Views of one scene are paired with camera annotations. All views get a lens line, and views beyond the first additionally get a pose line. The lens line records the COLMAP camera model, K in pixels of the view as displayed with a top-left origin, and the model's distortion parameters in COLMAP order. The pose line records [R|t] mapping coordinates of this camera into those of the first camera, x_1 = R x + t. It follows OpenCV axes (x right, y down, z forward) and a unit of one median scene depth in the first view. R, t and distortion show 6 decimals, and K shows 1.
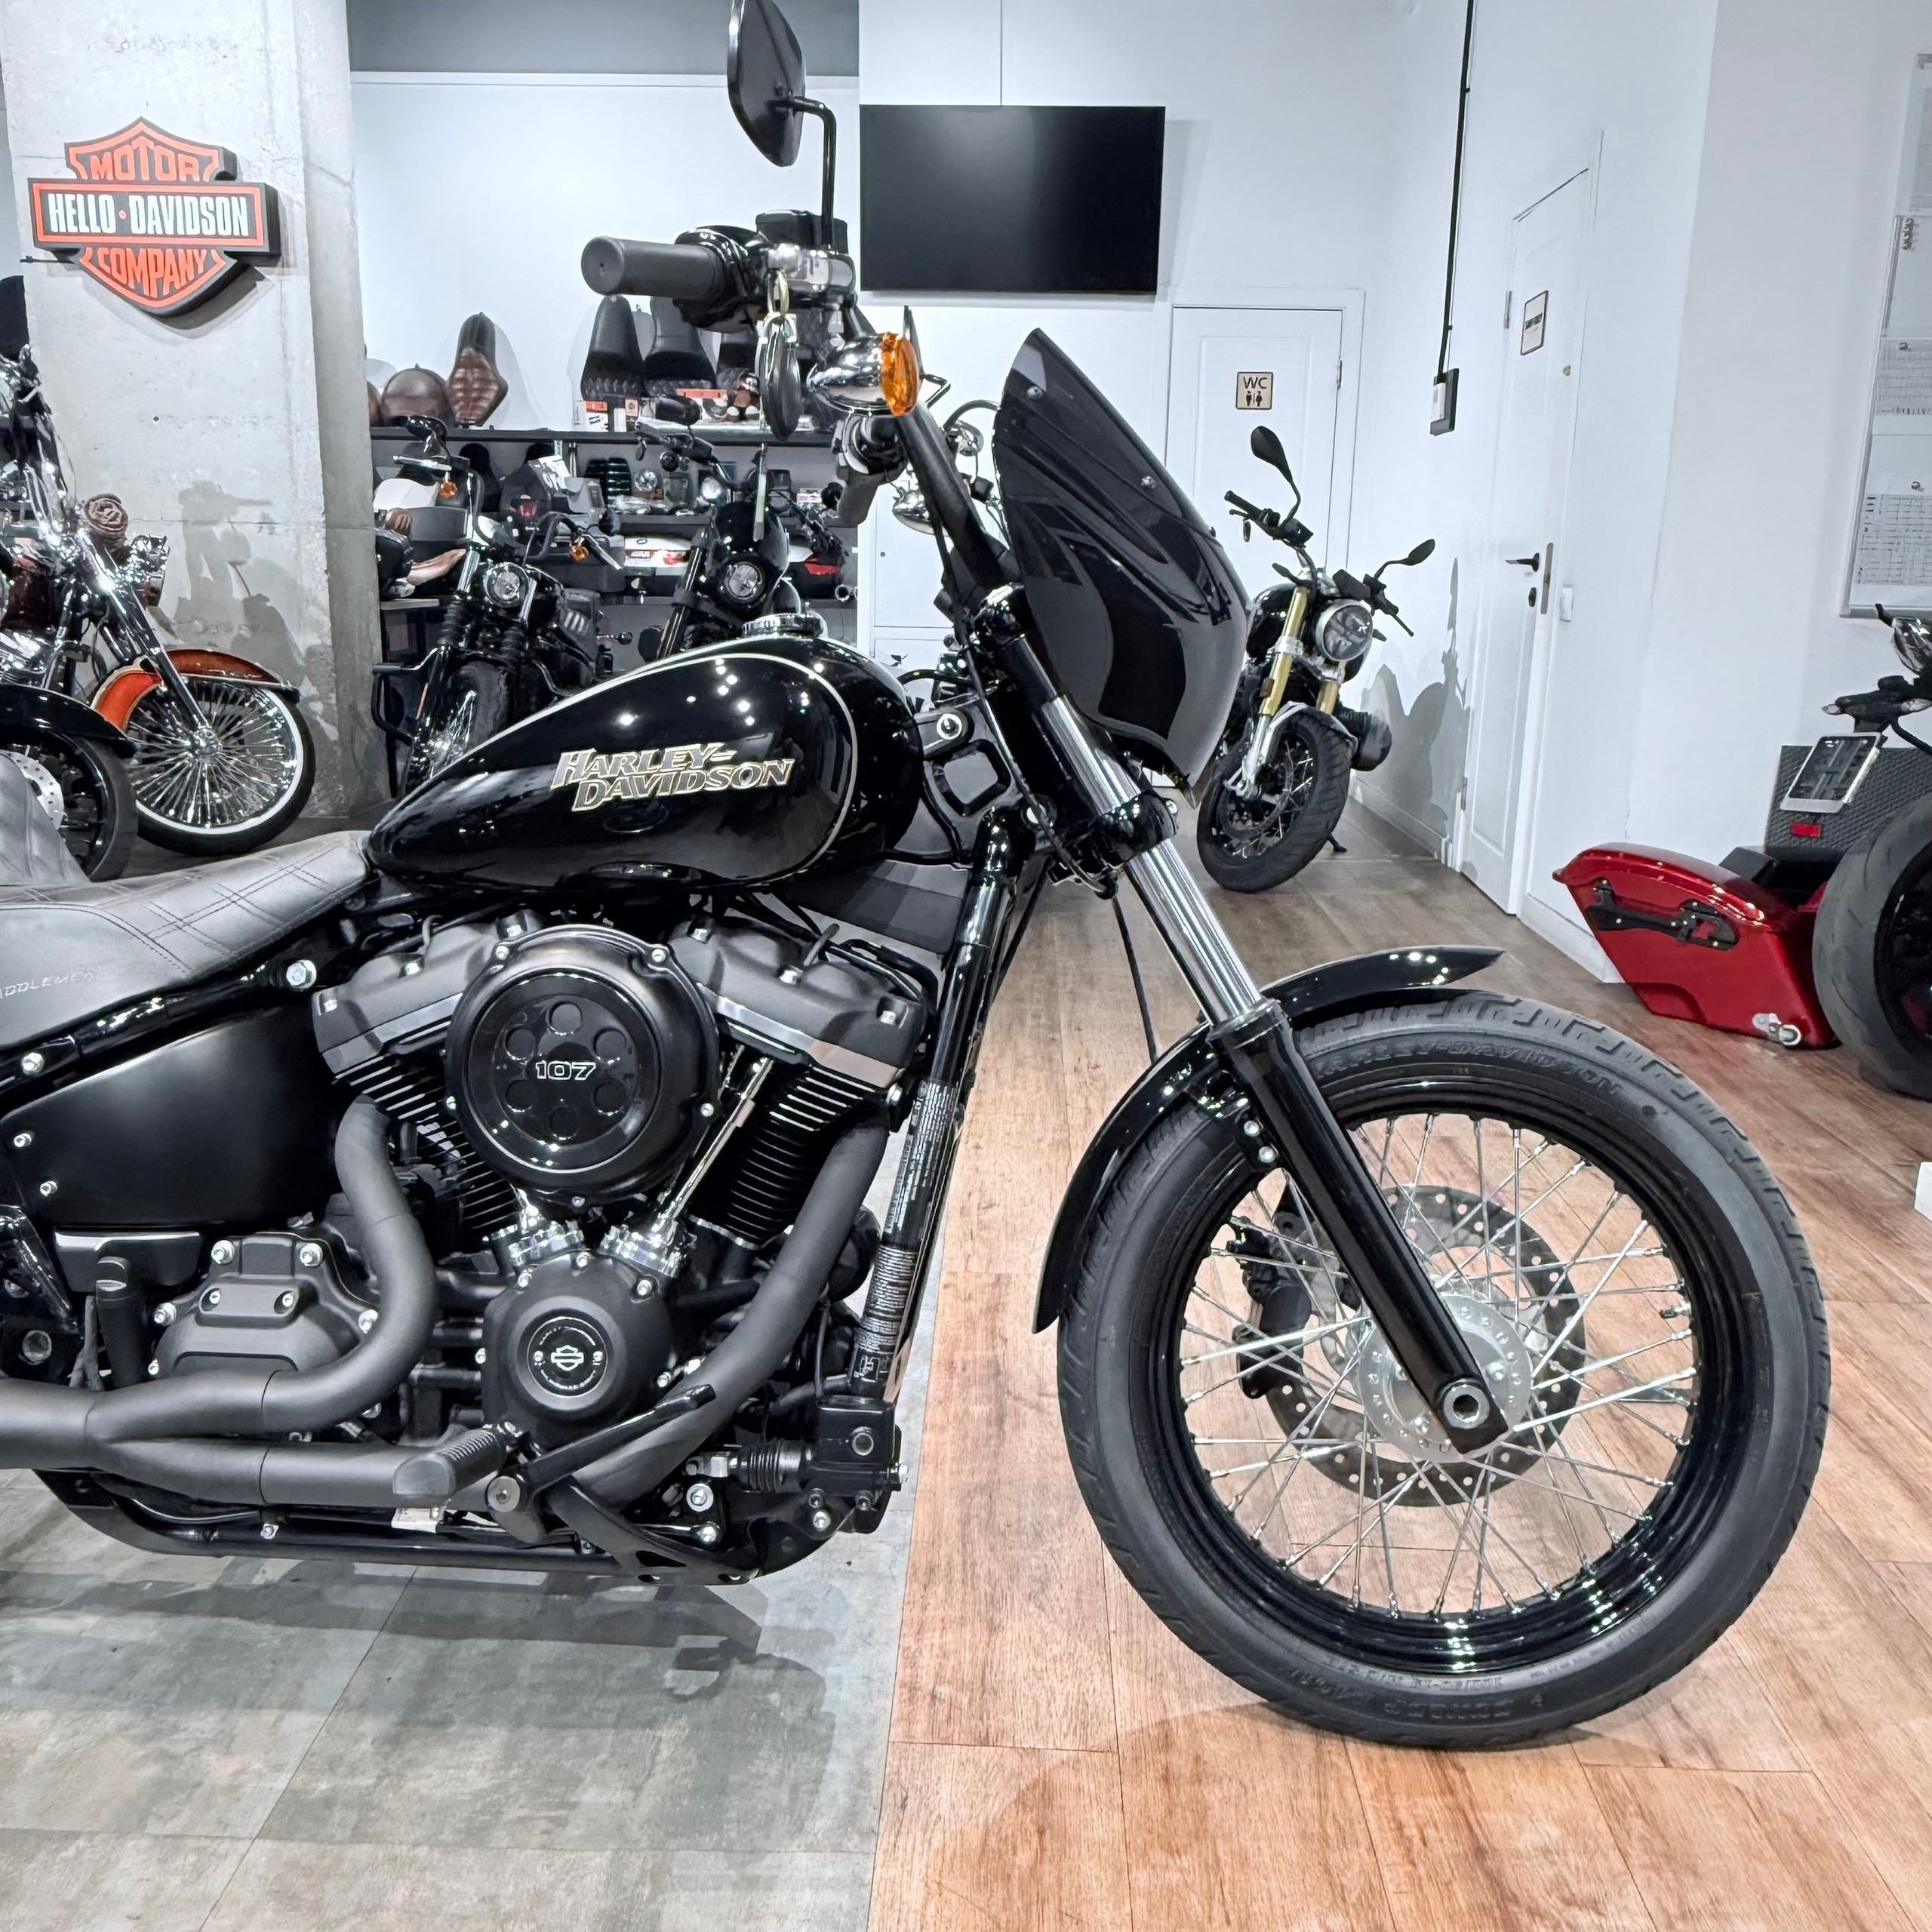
lens RADIAL K [[1716.2, 0, 962.6], [0, 1716.2, 950.3], [0, 0, 1]] dist [-0.001452, 0.001854]
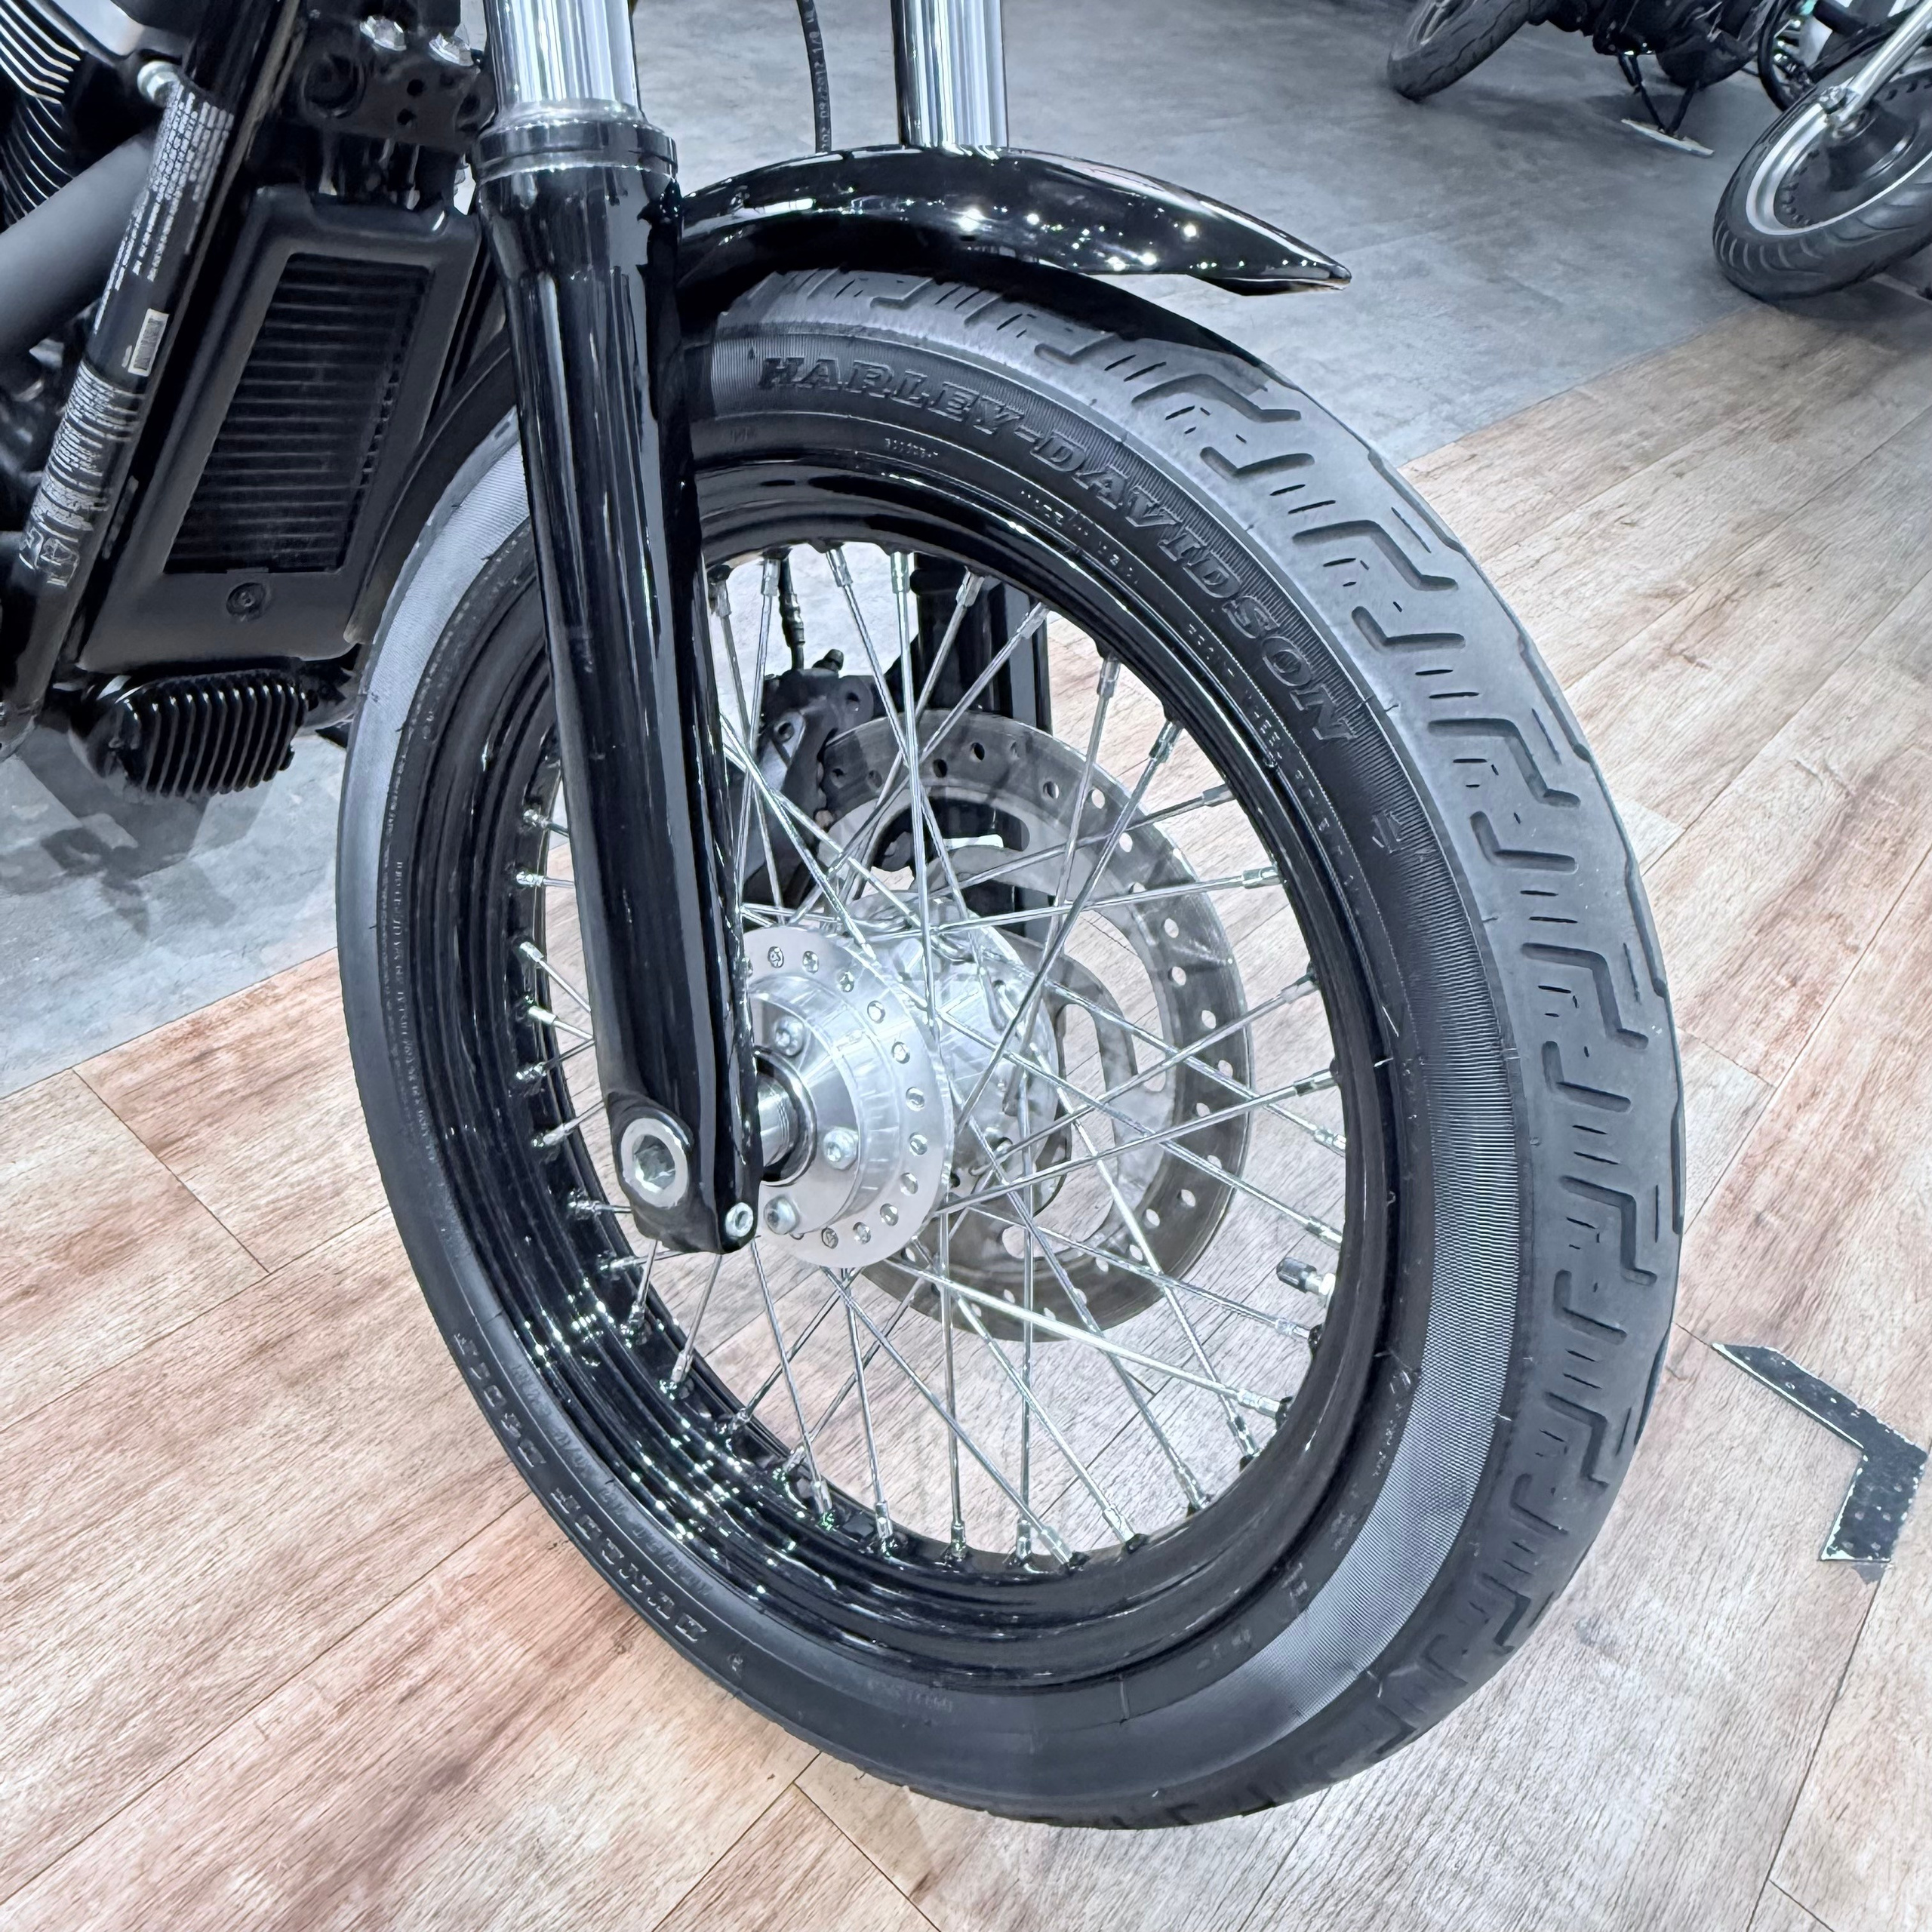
lens RADIAL K [[1721.2, 0, 959.6], [0, 1721.2, 912.4], [0, 0, 1]] dist [-0.003791, 0.003095]
pose [[0.777559, 0.514323, -0.361766, 0.419630], [-0.346900, 0.830709, 0.435411, -0.017516], [0.524464, -0.213061, 0.824343, 0.577812]]
